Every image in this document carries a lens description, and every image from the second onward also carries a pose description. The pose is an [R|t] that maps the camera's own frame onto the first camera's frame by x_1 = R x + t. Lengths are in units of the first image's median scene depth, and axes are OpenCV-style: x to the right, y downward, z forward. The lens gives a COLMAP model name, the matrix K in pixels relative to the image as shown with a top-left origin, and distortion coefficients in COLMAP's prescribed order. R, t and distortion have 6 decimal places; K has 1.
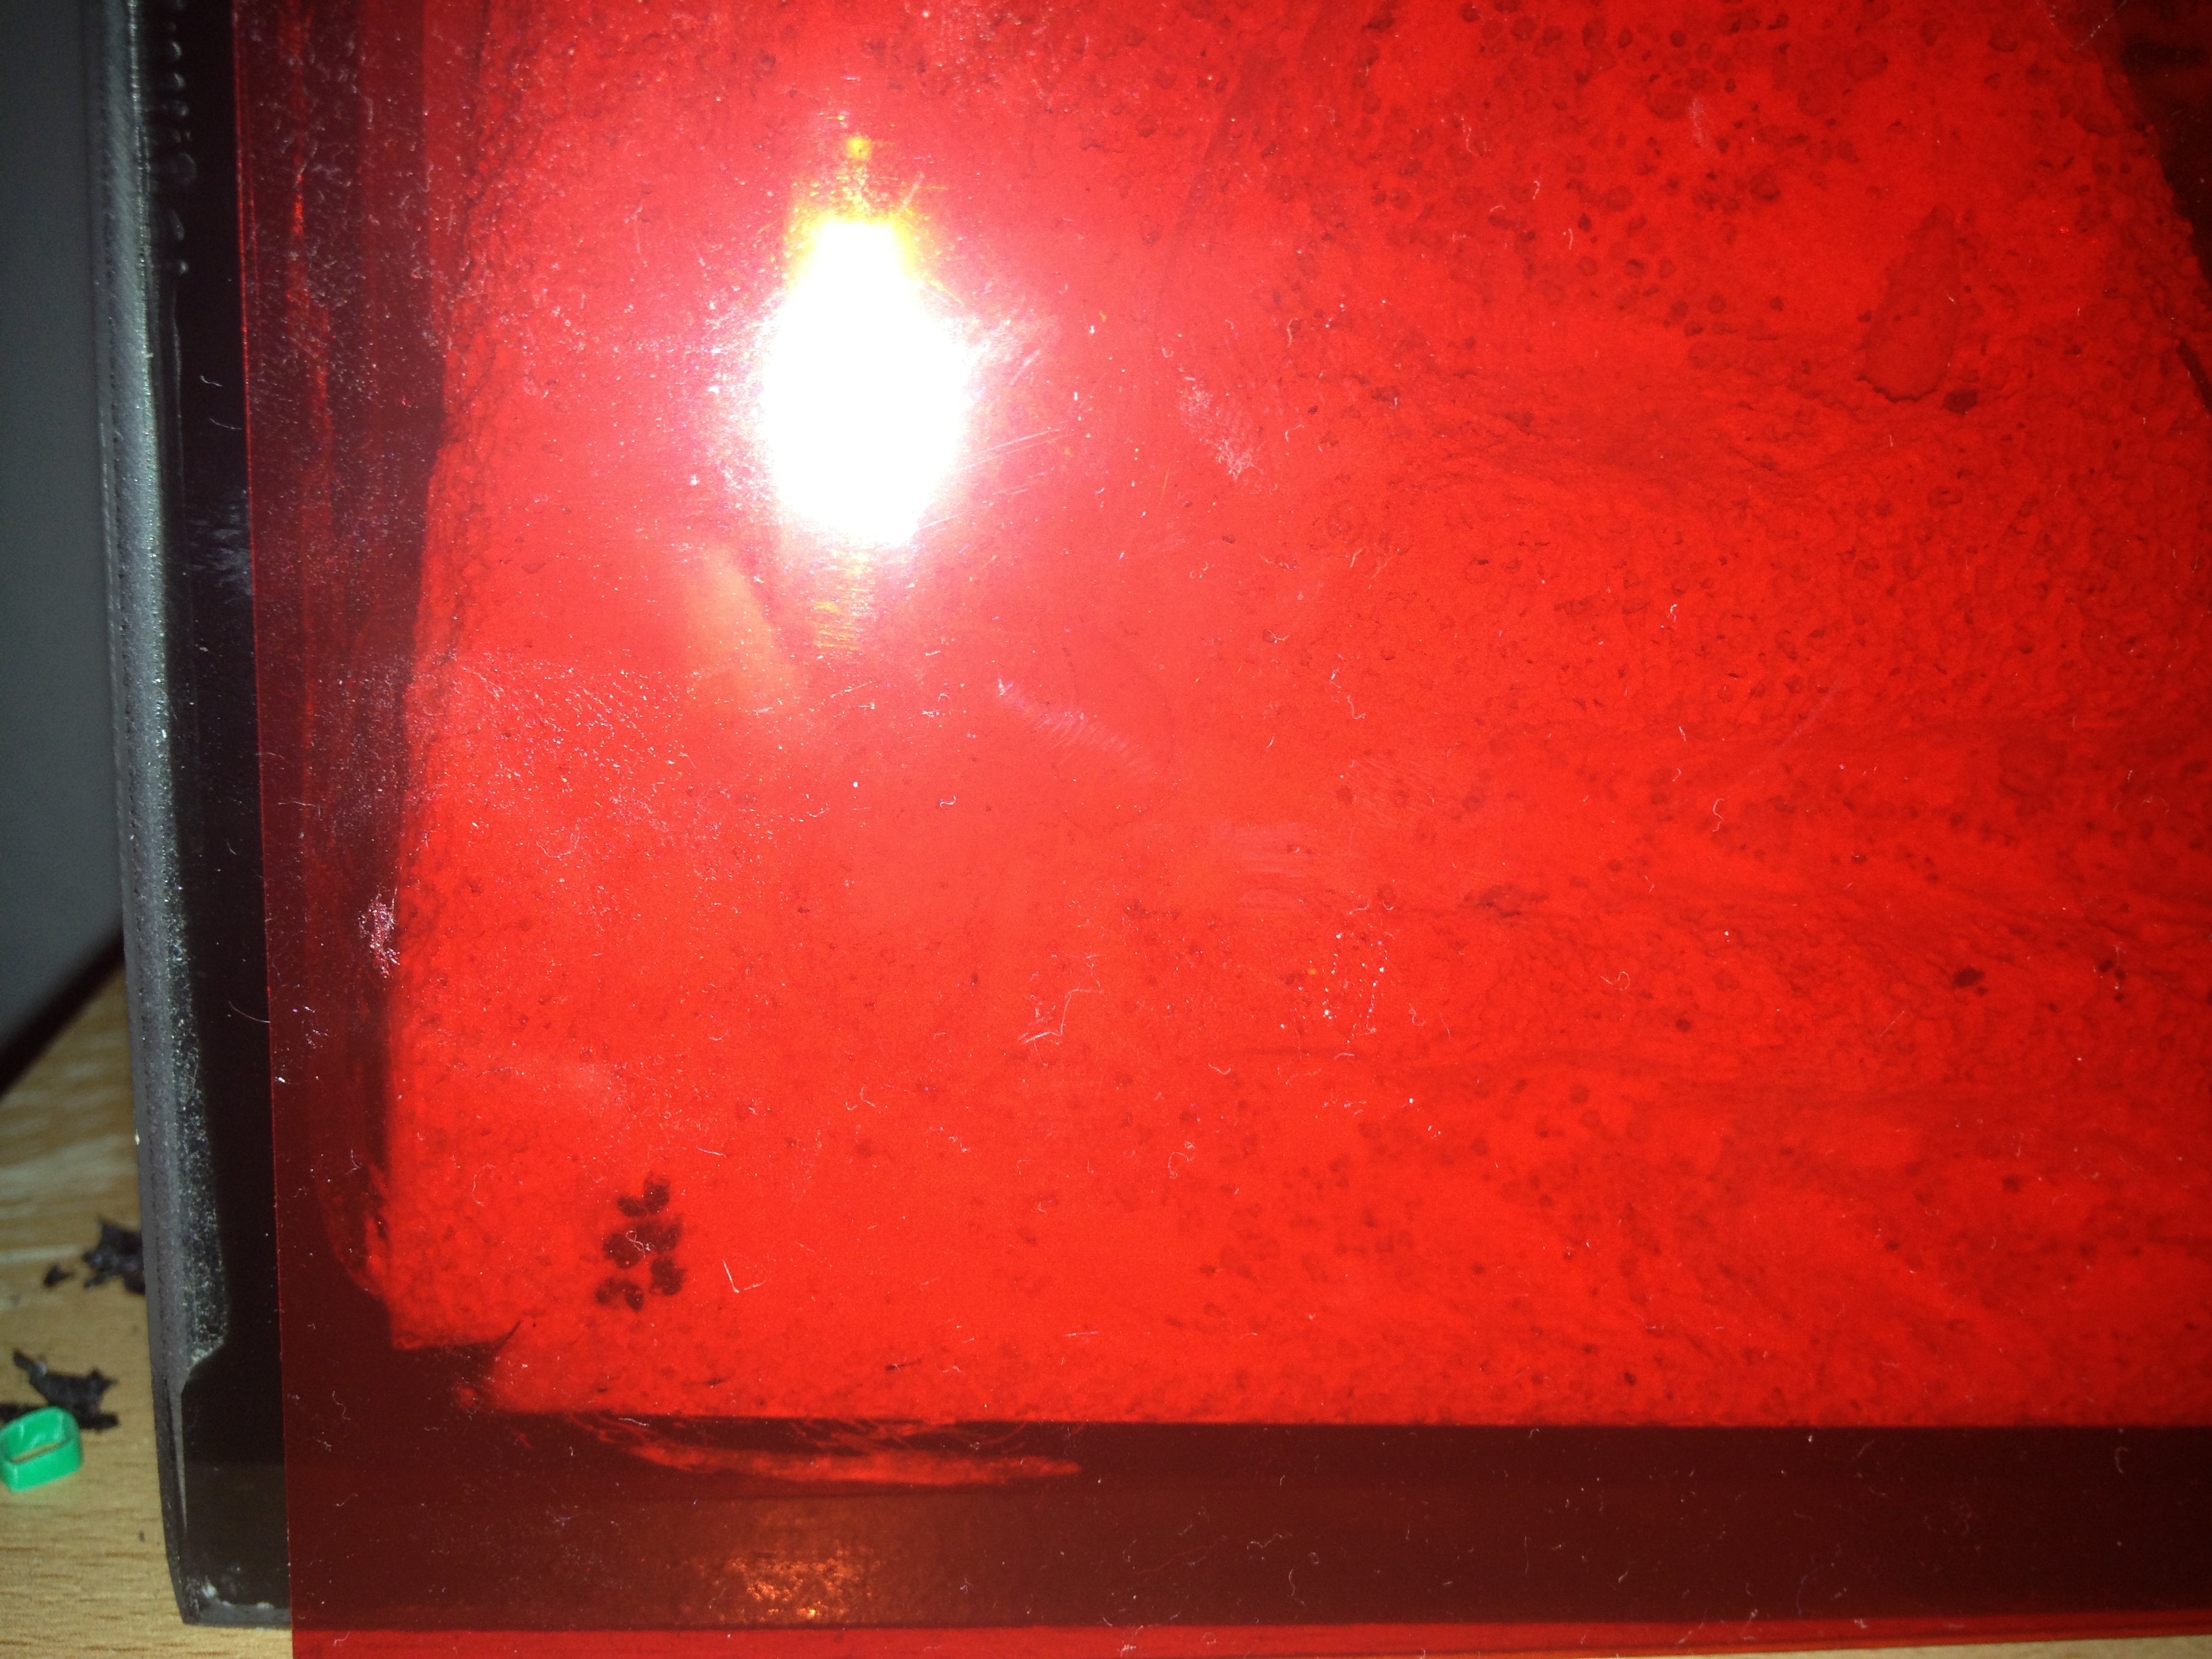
lens RADIAL K [[2113.6, 0, 1065.6], [0, 2113.6, 832.8], [0, 0, 1]] dist [0.031424, 0.000000]
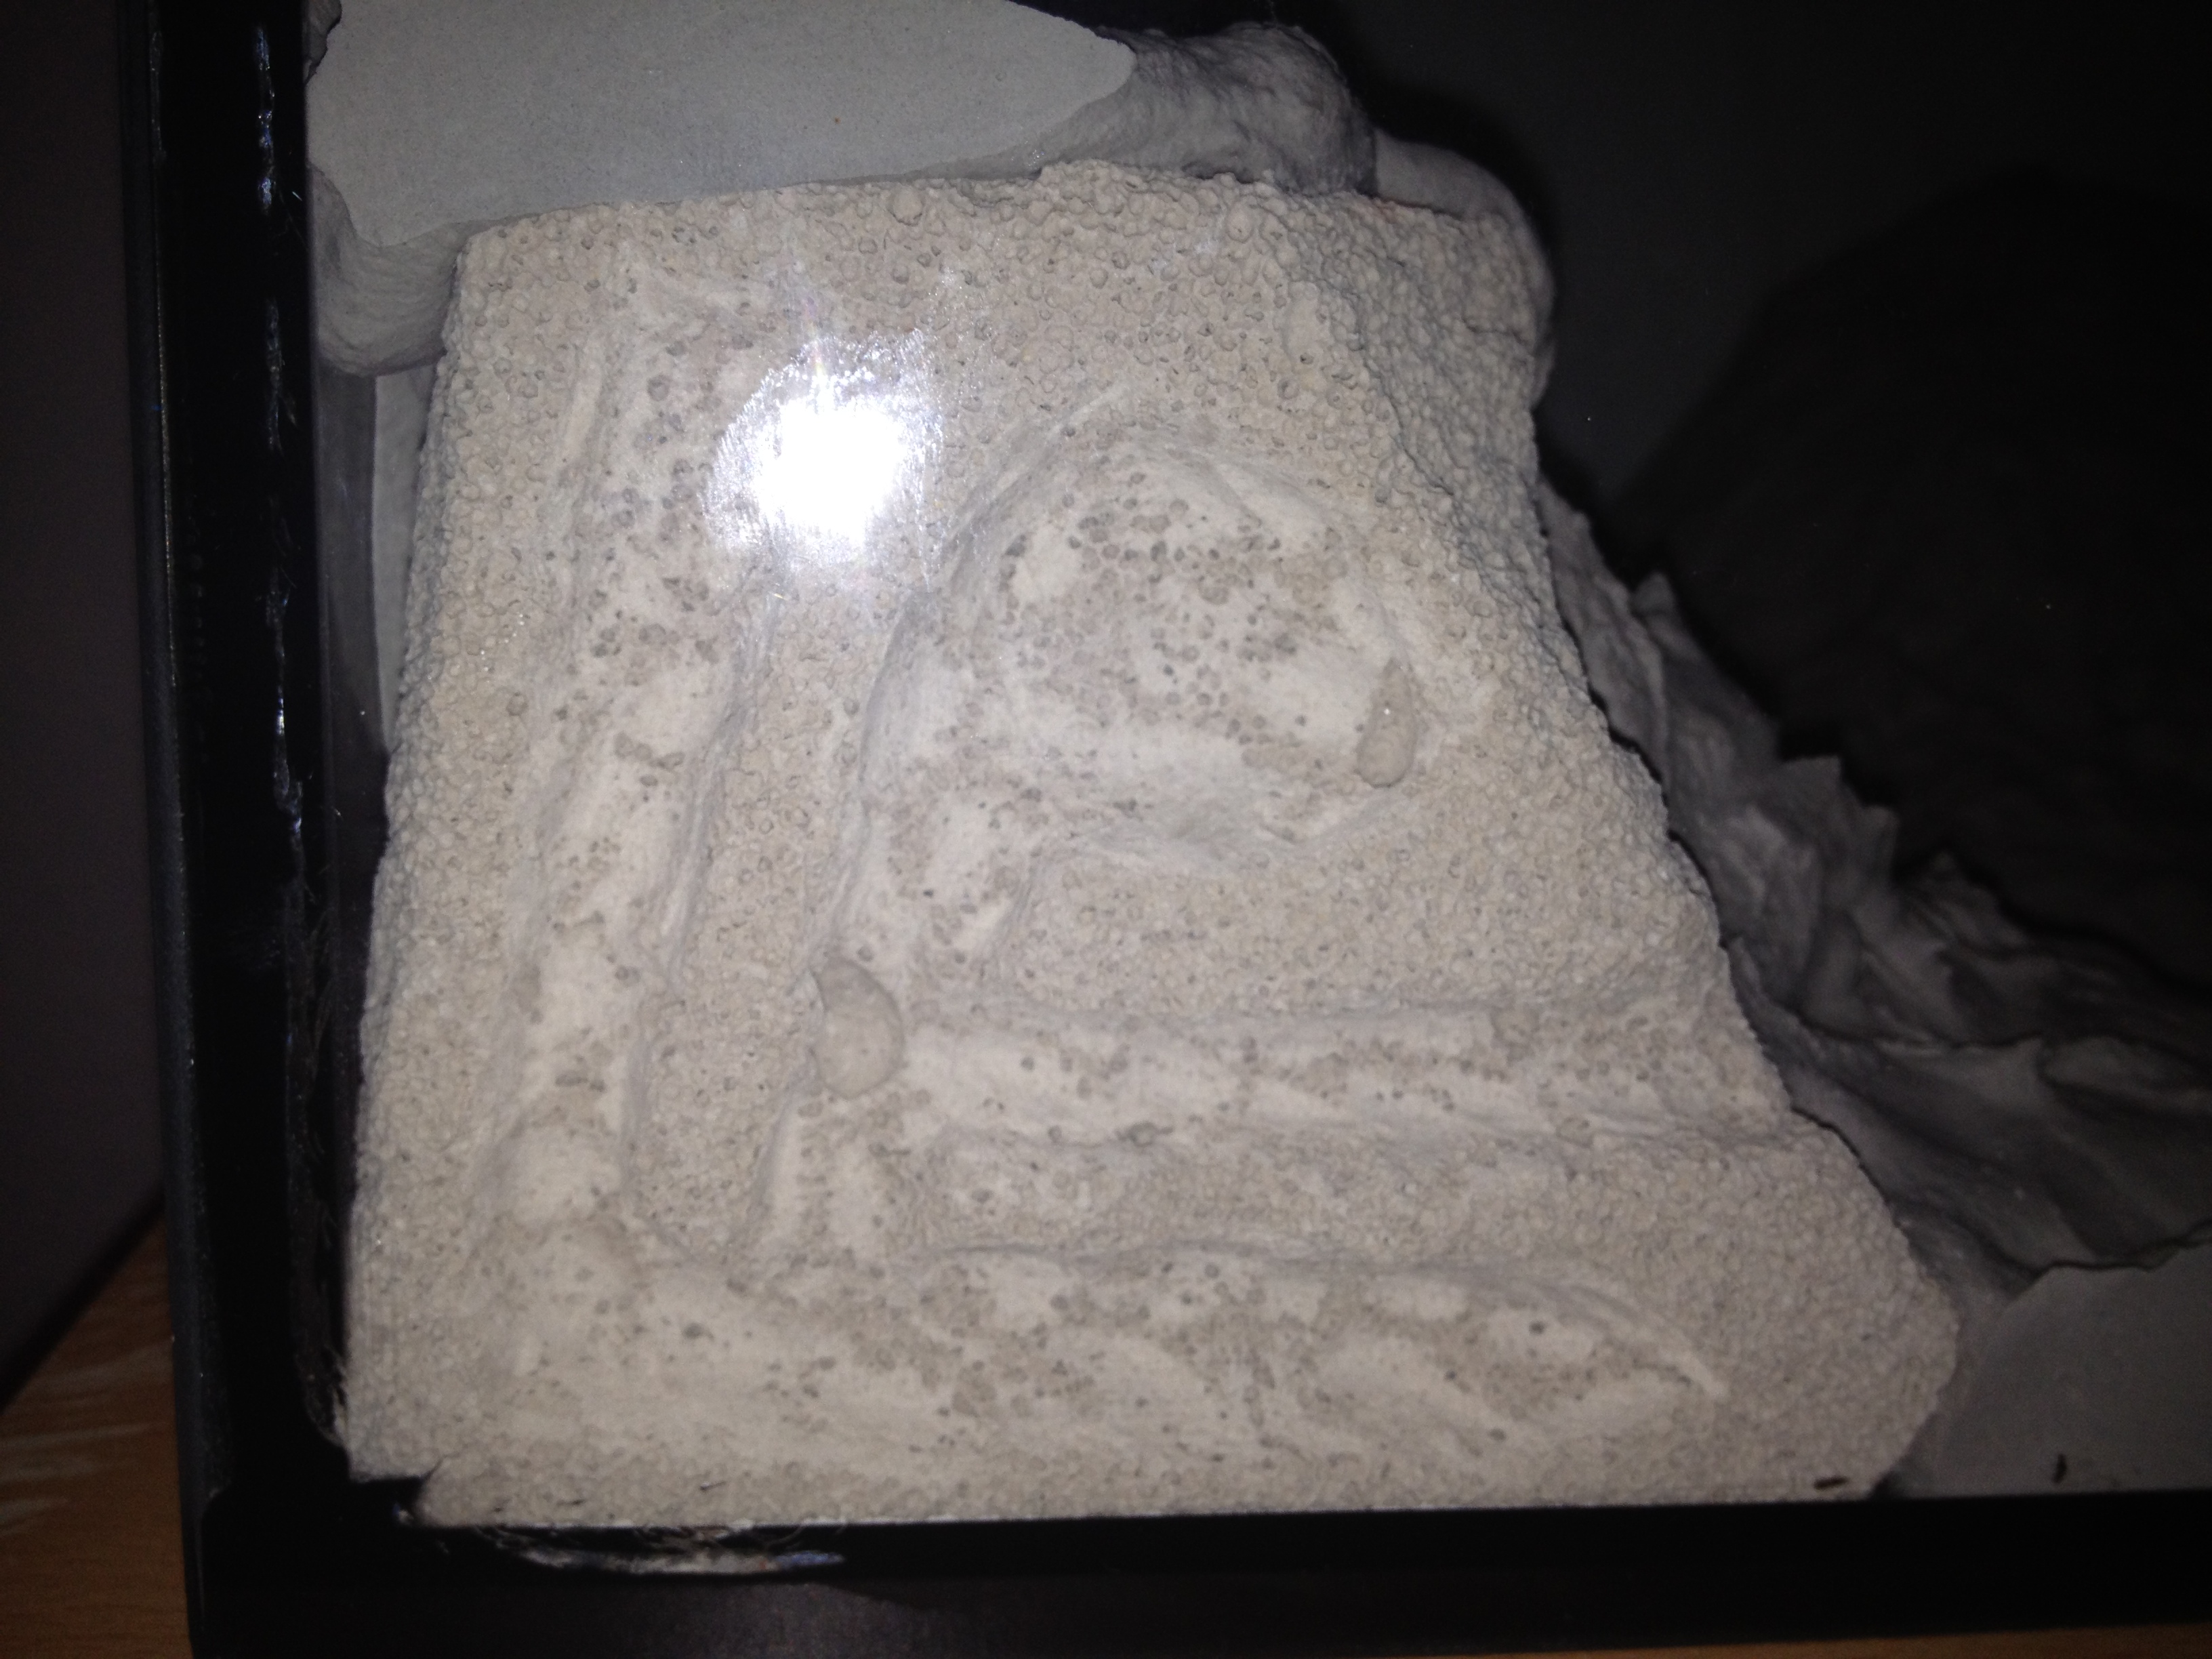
lens RADIAL K [[2113.6, 0, 1090.9], [0, 2113.6, 822.3], [0, 0, 1]] dist [0.031424, 0.000000]
pose [[0.999363, -0.033005, 0.013548, 0.169080], [0.034157, 0.994786, -0.096099, -0.043509], [-0.010306, 0.096501, 0.995280, -0.452445]]
